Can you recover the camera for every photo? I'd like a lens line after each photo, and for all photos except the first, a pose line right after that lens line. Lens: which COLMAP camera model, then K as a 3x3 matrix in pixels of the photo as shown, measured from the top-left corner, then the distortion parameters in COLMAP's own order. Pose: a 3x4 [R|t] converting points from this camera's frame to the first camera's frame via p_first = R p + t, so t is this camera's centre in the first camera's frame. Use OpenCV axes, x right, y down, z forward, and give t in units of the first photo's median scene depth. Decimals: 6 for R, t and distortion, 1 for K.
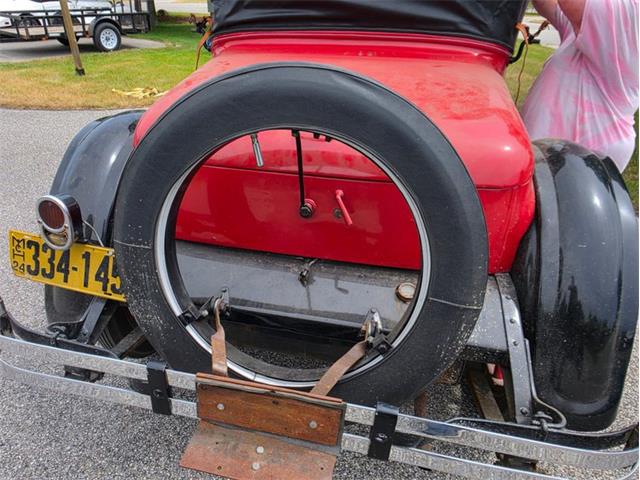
lens RADIAL K [[447.8, 0, 290.9], [0, 447.8, 251.1], [0, 0, 1]] dist [0.008893, -0.001609]
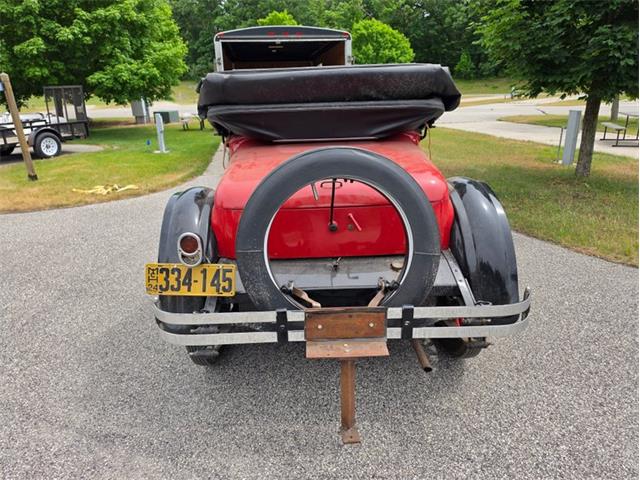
lens RADIAL K [[446.9, 0, 315.5], [0, 446.9, 240.5], [0, 0, 1]] dist [0.029620, -0.040340]
pose [[0.970796, -0.120073, 0.207696, -0.378733], [0.159062, 0.970243, -0.182560, 0.250220], [-0.179595, 0.210265, 0.961007, -0.598229]]
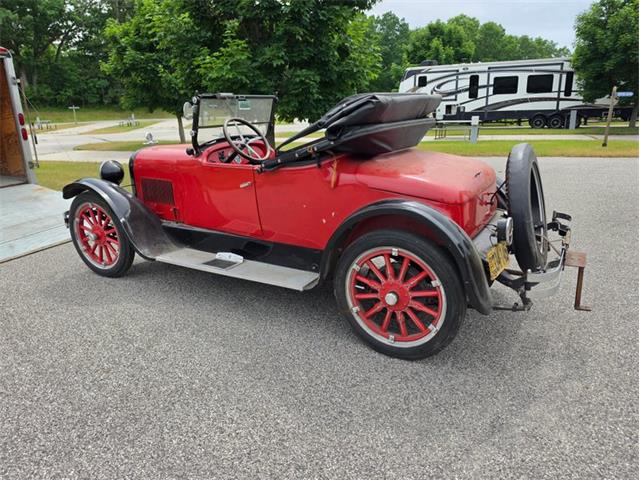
lens RADIAL K [[444.6, 0, 306.5], [0, 444.6, 240.6], [0, 0, 1]] dist [0.011751, -0.008913]
pose [[0.329126, -0.301435, 0.894881, -2.458968], [0.501163, 0.858958, 0.105012, -0.653858], [-0.800320, 0.413919, 0.433774, 0.802539]]
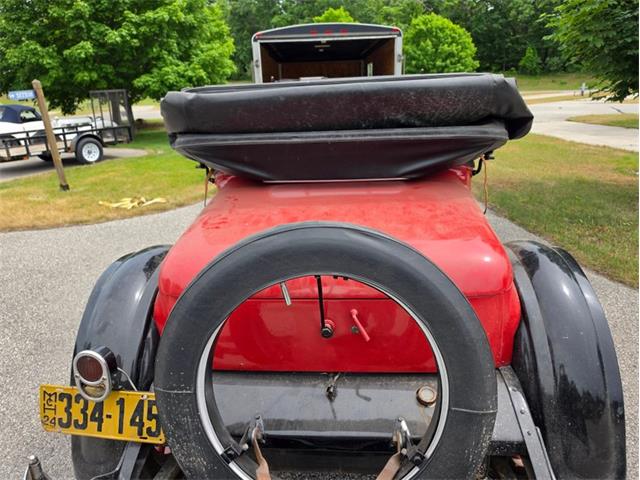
lens RADIAL K [[446.7, 0, 325.5], [0, 446.7, 241.0], [0, 0, 1]] dist [0.047753, -0.074412]
pose [[0.988773, -0.099843, 0.111171, -0.066868], [0.119882, 0.974175, -0.191339, -0.093784], [-0.089196, 0.202519, 0.975208, -0.122924]]
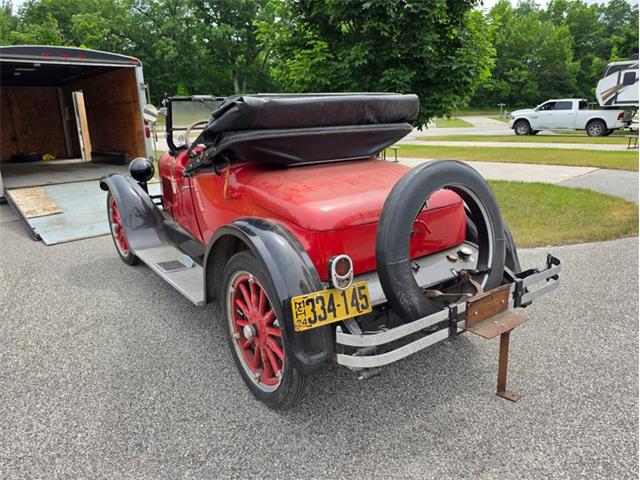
lens RADIAL K [[446.9, 0, 315.5], [0, 446.9, 240.5], [0, 0, 1]] dist [0.029620, -0.040340]
pose [[0.668644, -0.238741, 0.704214, -1.531818], [0.404219, 0.911602, -0.074752, -0.078804], [-0.624117, 0.334639, 0.706042, -0.093663]]
